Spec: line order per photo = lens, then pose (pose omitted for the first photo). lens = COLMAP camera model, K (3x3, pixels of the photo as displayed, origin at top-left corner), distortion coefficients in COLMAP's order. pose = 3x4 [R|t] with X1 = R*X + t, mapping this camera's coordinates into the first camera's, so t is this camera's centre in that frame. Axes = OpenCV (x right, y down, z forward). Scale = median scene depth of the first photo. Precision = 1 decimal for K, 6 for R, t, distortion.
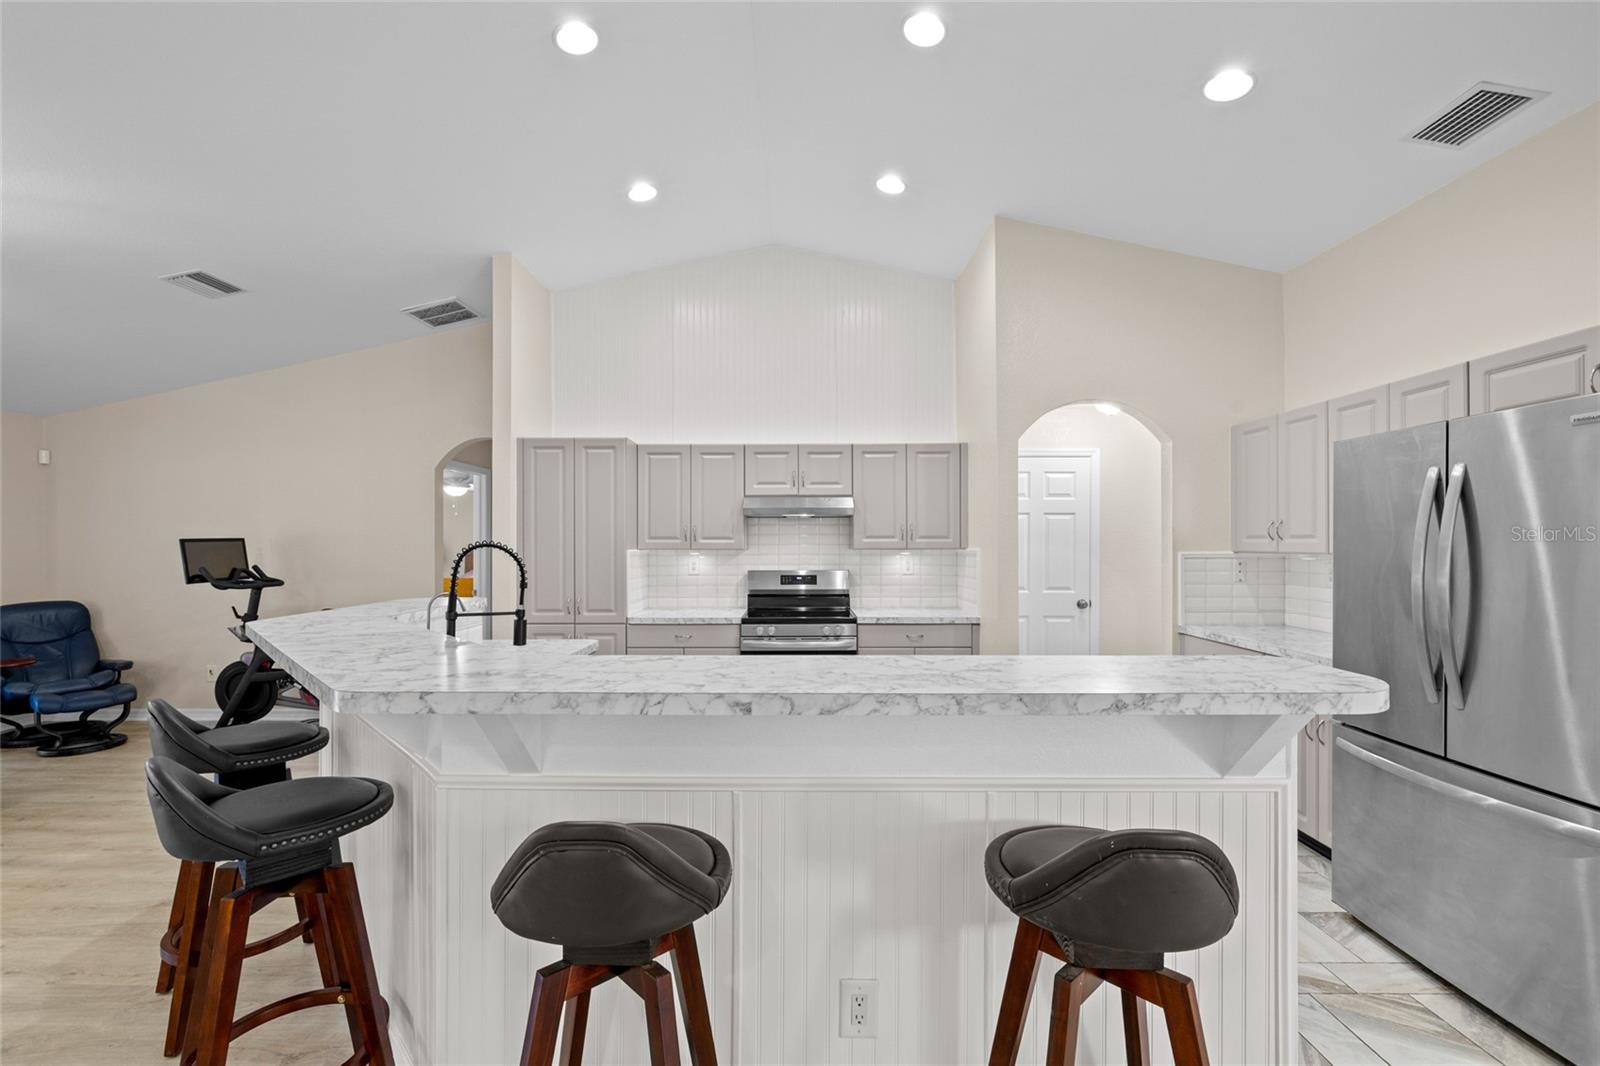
lens RADIAL K [[673.5, 0, 802.6], [0, 673.5, 542.1], [0, 0, 1]] dist [-0.000088, 0.000701]
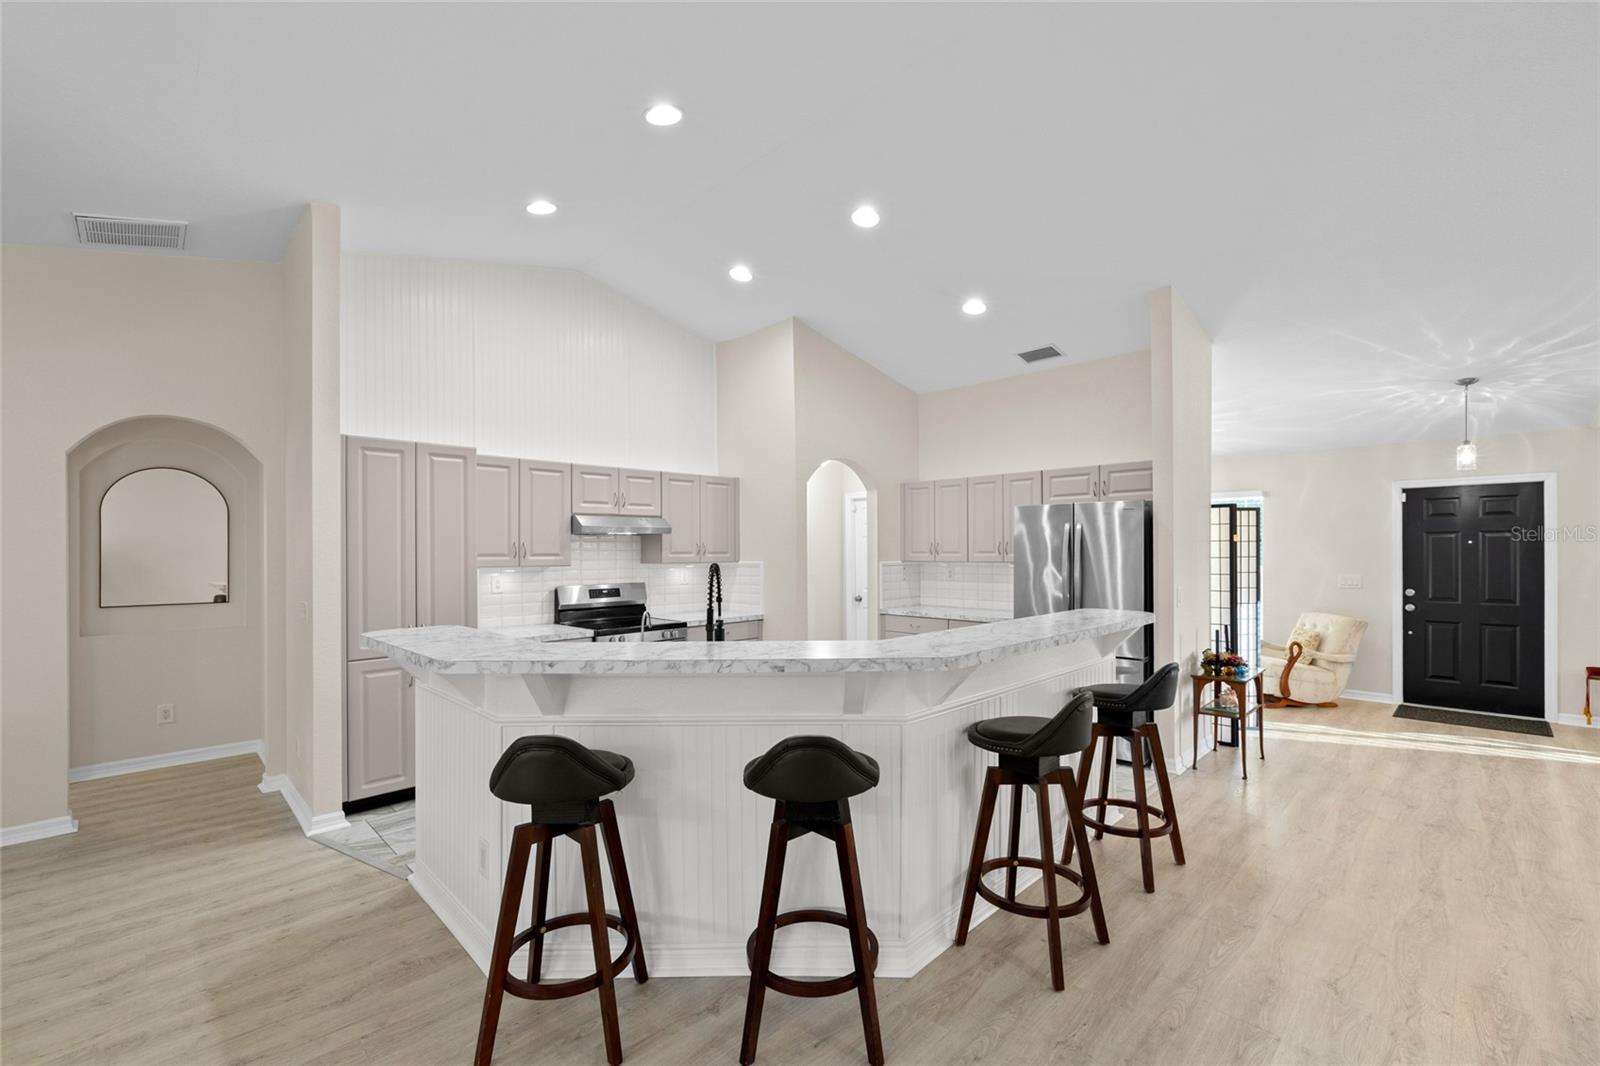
lens RADIAL K [[673.5, 0, 803.1], [0, 673.5, 552.9], [0, 0, 1]] dist [-0.000088, 0.000701]
pose [[0.703849, -0.006404, 0.710320, -0.569006], [0.004744, 0.999979, 0.004315, -0.011678], [-0.710333, 0.000333, 0.703865, 0.025294]]
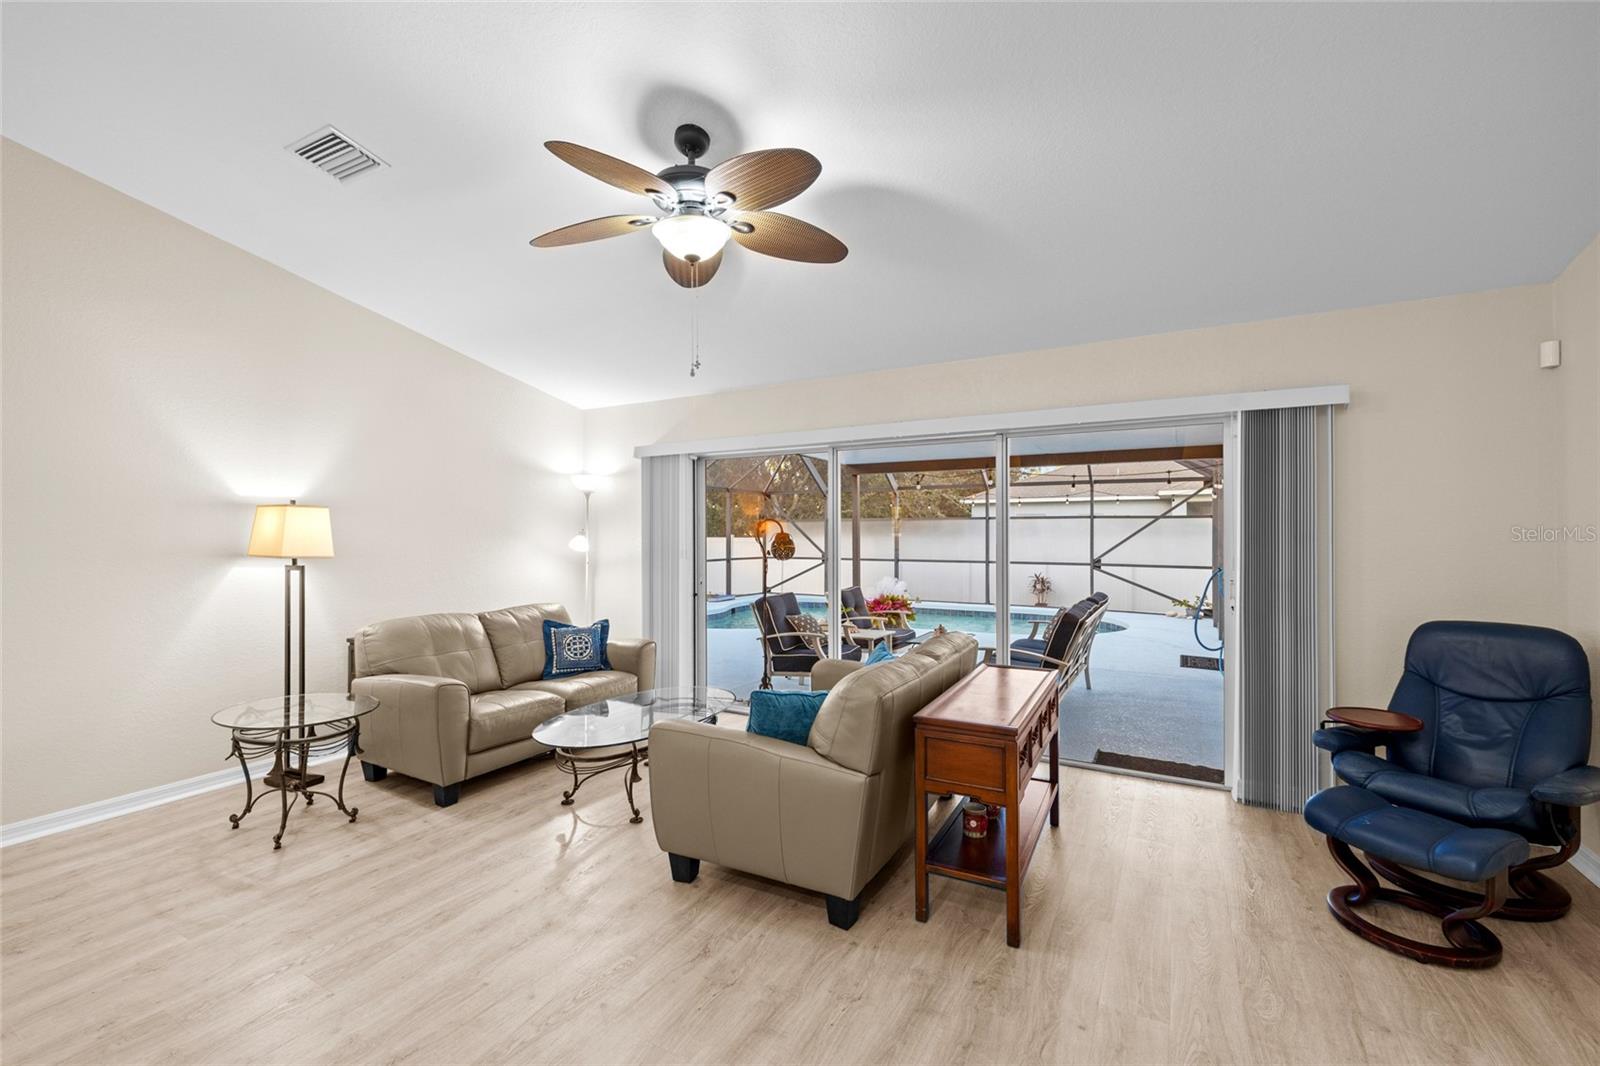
lens RADIAL K [[673.5, 0, 799.7], [0, 673.5, 532.6], [0, 0, 1]] dist [-0.000088, 0.000701]
pose [[-0.487277, 0.005759, -0.873228, -0.412482], [0.006424, 0.999975, 0.003010, 0.011470], [0.873224, -0.004142, -0.487302, 0.832609]]
